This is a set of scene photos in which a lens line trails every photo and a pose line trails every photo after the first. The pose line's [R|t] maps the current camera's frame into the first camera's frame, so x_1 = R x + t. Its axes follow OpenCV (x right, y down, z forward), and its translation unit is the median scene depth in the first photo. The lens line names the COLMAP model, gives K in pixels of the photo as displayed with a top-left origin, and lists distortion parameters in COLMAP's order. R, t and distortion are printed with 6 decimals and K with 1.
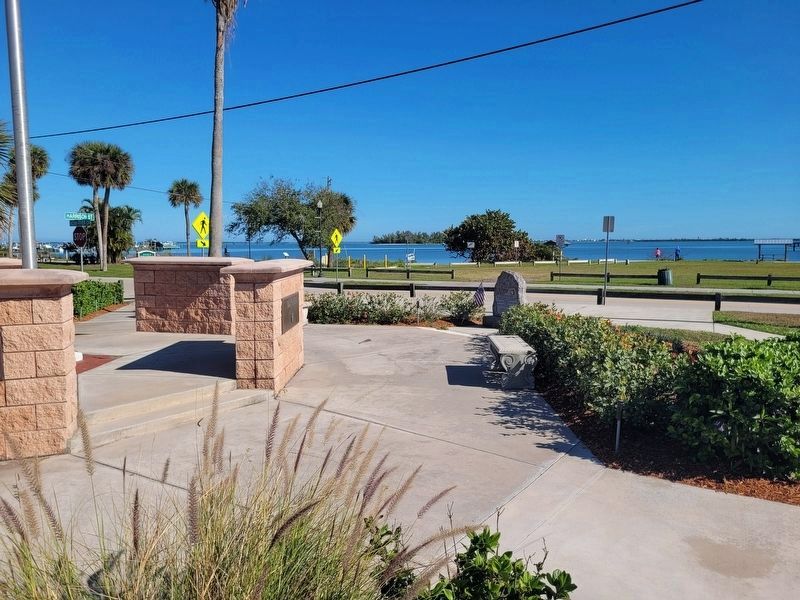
lens RADIAL K [[600.0, 0, 397.0], [0, 600.0, 299.2], [0, 0, 1]] dist [0.032131, -0.012133]
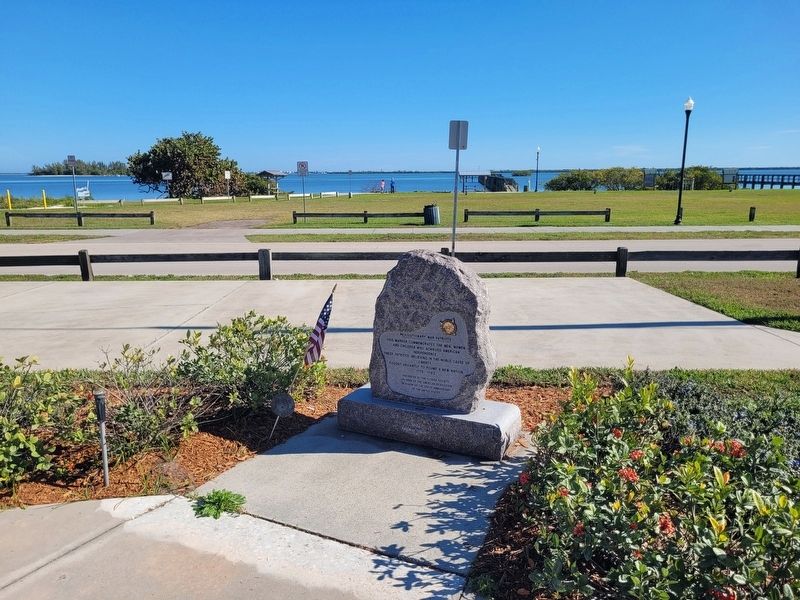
lens RADIAL K [[600.0, 0, 400.5], [0, 600.0, 299.0], [0, 0, 1]] dist [0.032131, -0.012133]
pose [[0.879488, -0.097815, 0.465761, 0.007435], [0.046082, 0.991555, 0.121221, -0.013612], [-0.473685, -0.085150, 0.876568, 0.164555]]
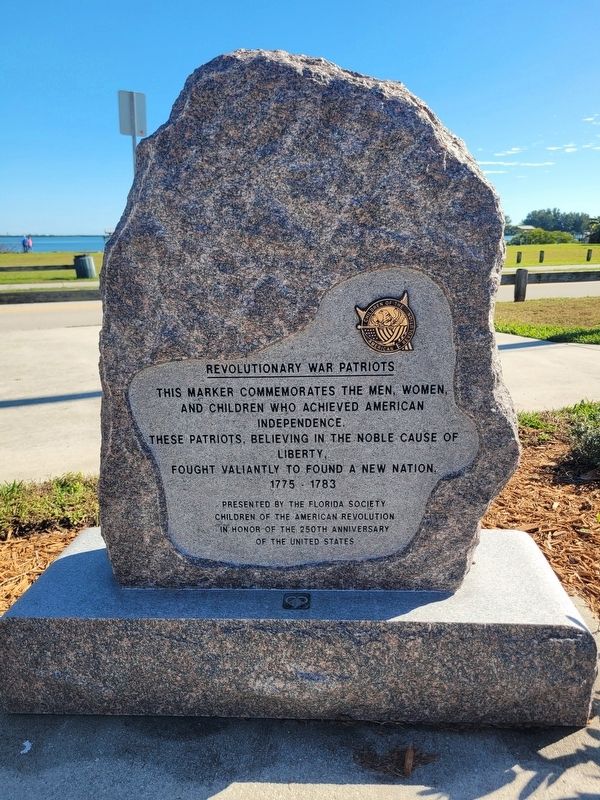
lens RADIAL K [[600.0, 0, 305.2], [0, 600.0, 407.2], [0, 0, 1]] dist [0.032131, -0.012133]
pose [[0.616062, -0.214196, 0.758016, 0.025414], [0.077679, 0.974148, 0.212137, -0.004133], [-0.783858, -0.071808, 0.616774, 0.208936]]
